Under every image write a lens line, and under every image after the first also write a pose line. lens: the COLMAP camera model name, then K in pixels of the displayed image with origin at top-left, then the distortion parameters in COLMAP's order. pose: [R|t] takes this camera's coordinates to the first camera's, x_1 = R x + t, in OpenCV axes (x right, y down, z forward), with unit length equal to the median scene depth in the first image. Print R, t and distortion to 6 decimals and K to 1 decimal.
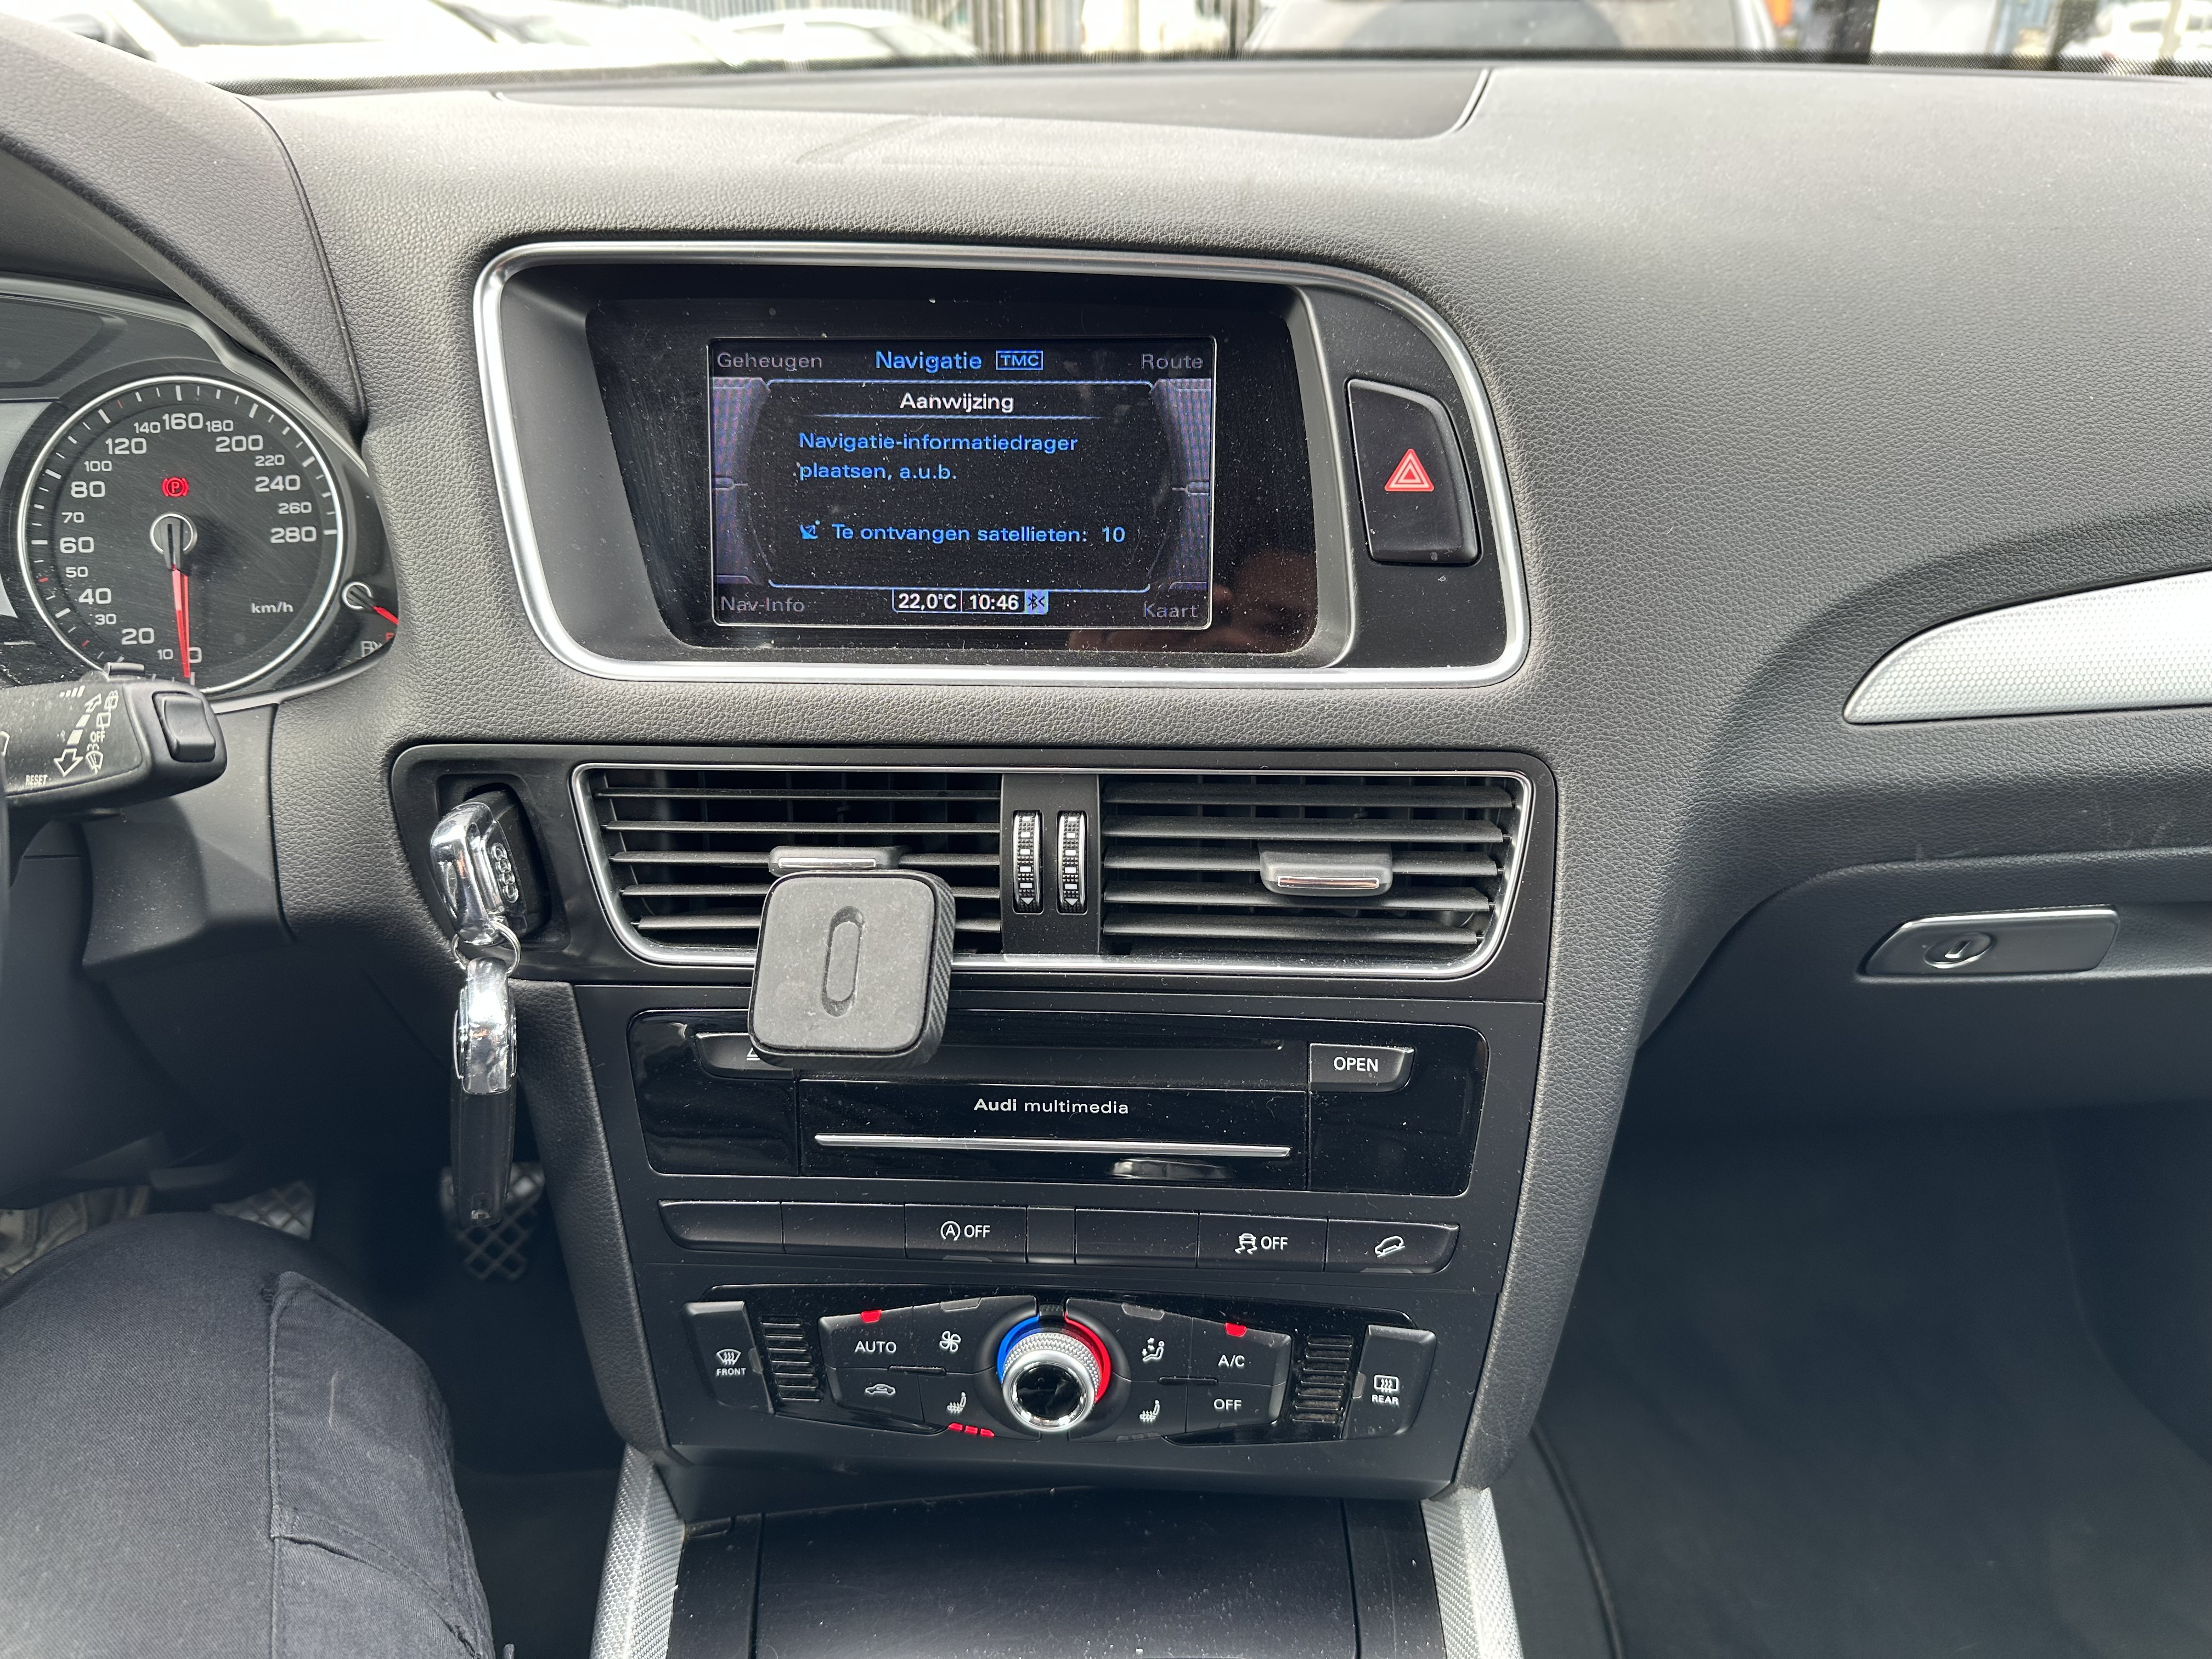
lens RADIAL K [[1563.4, 0, 1106.0], [0, 1563.4, 829.5], [0, 0, 1]] dist [0.089095, -0.140650]
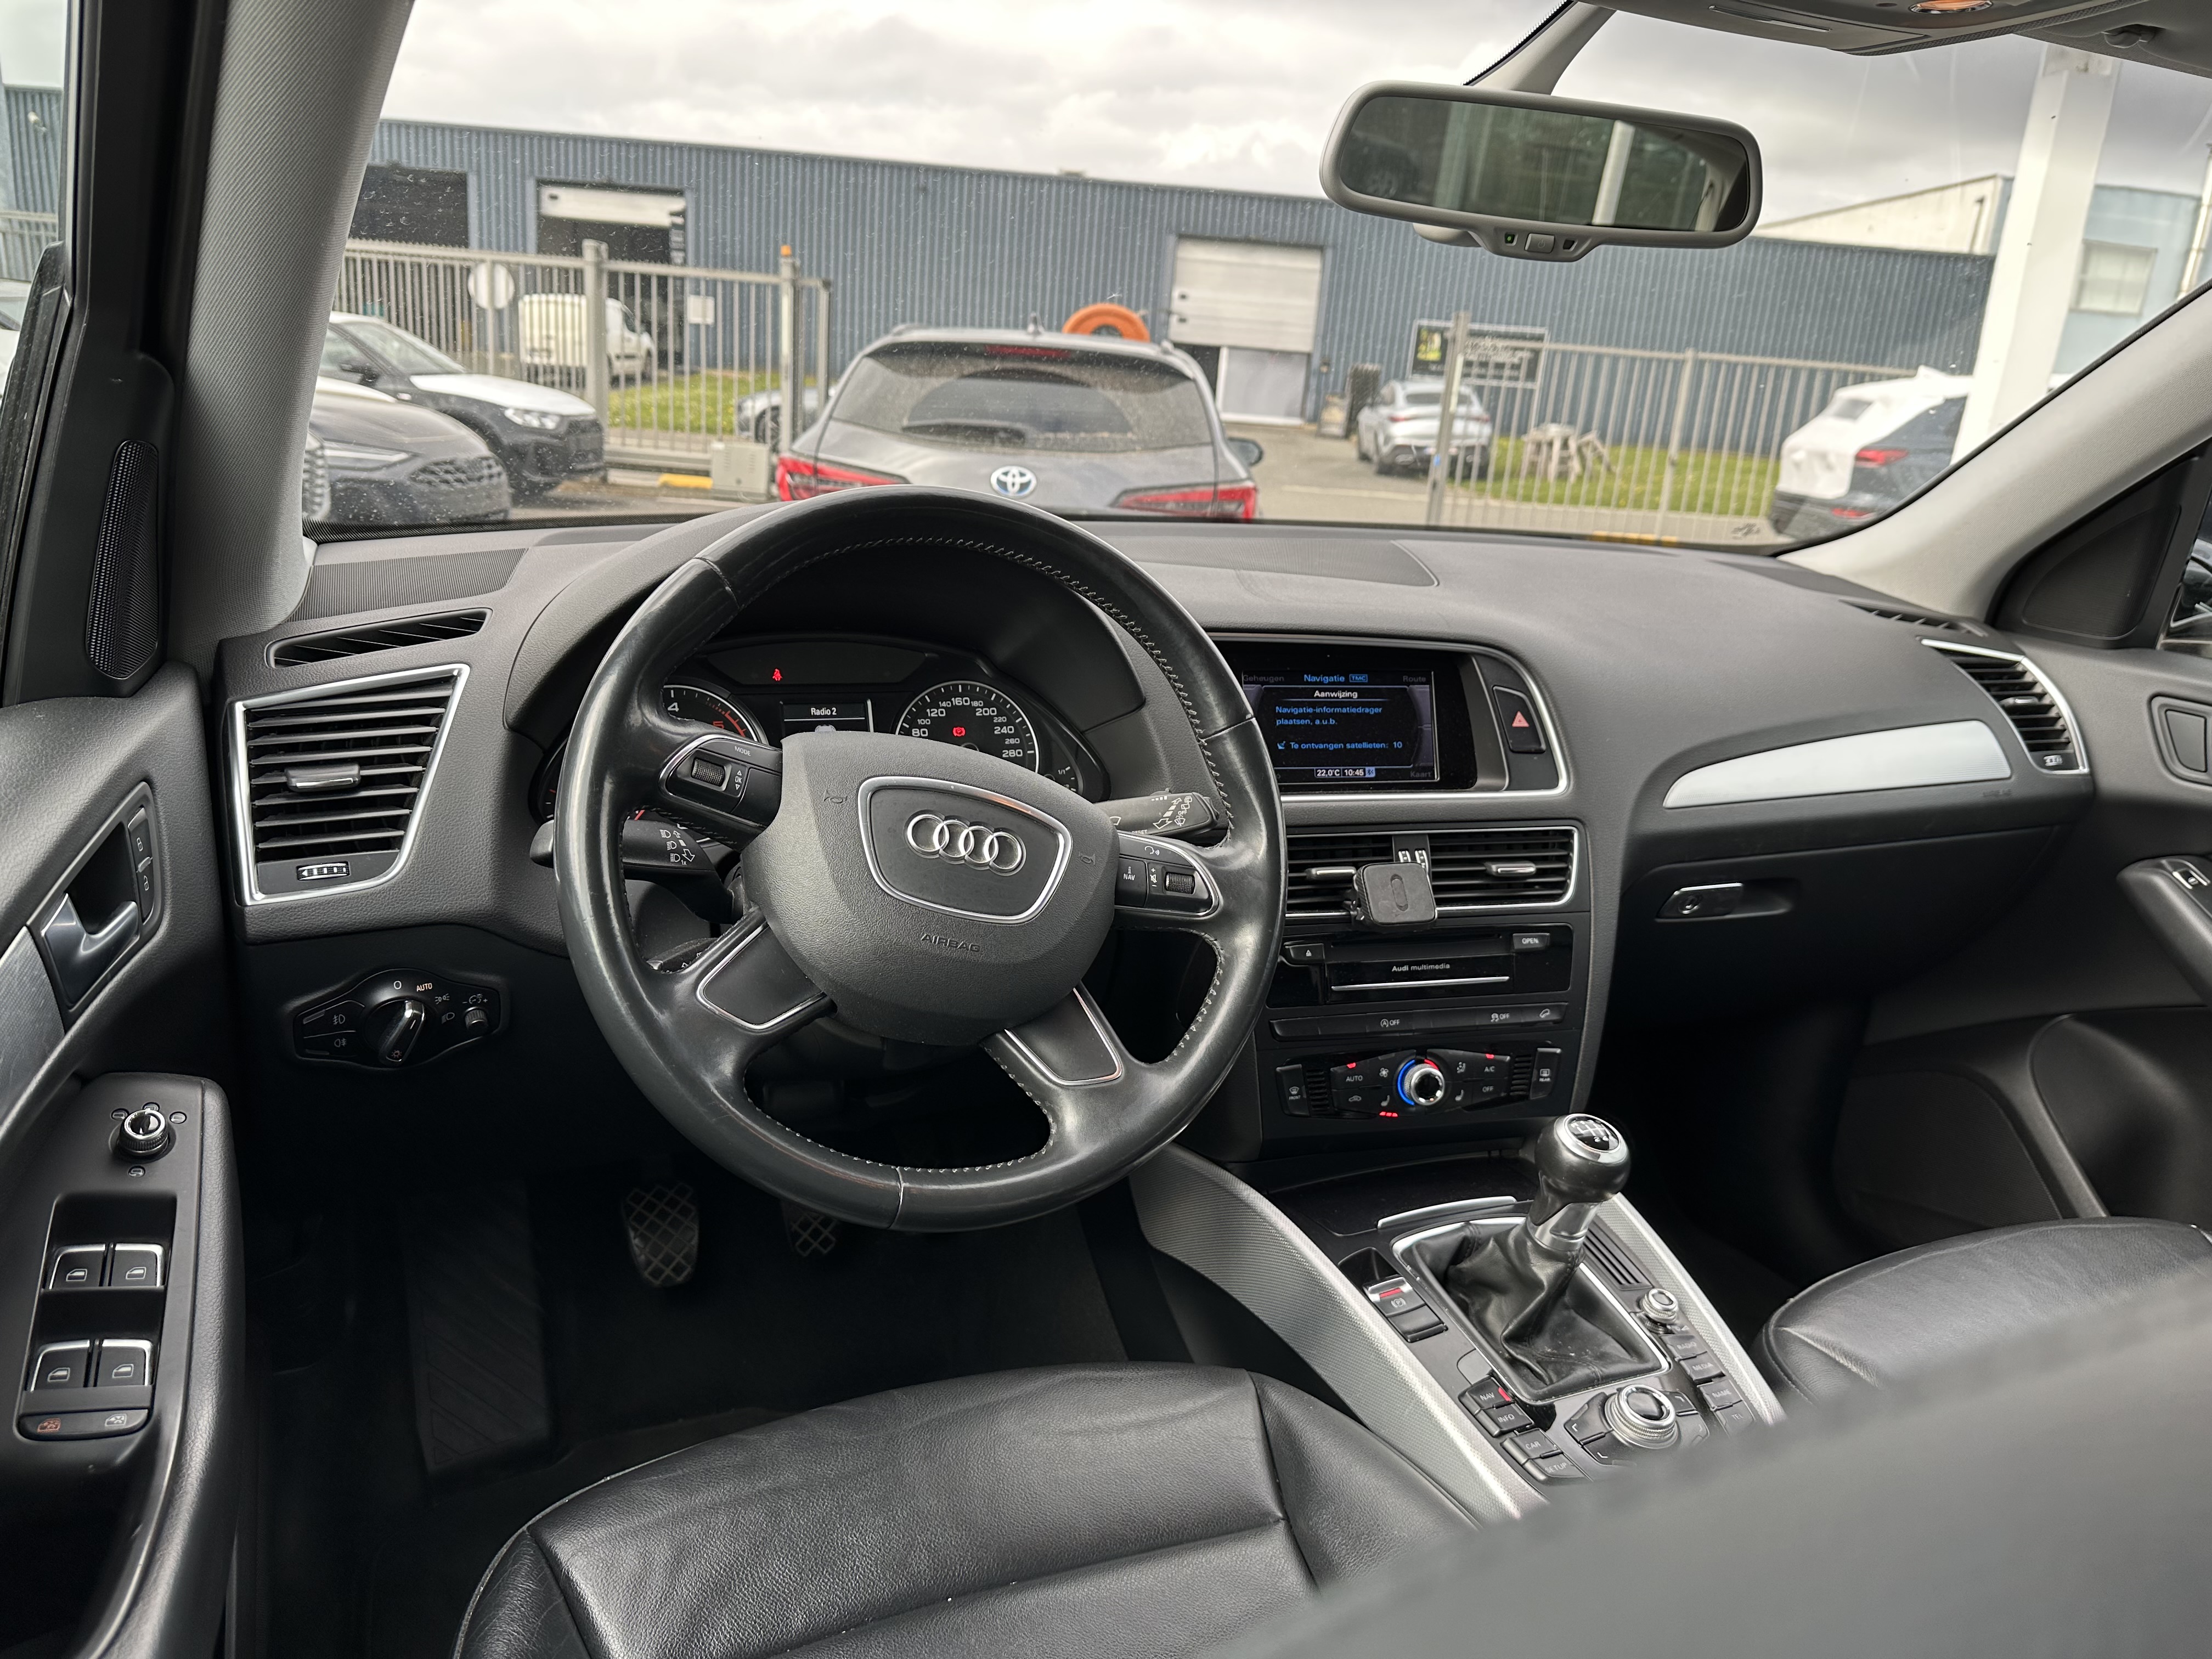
lens RADIAL K [[1563.4, 0, 1106.0], [0, 1563.4, 829.5], [0, 0, 1]] dist [0.089095, -0.140650]
pose [[0.935145, -0.024264, 0.353432, -1.329774], [0.085142, 0.983804, -0.157735, 0.300333], [-0.343880, 0.177597, 0.922066, -1.126878]]
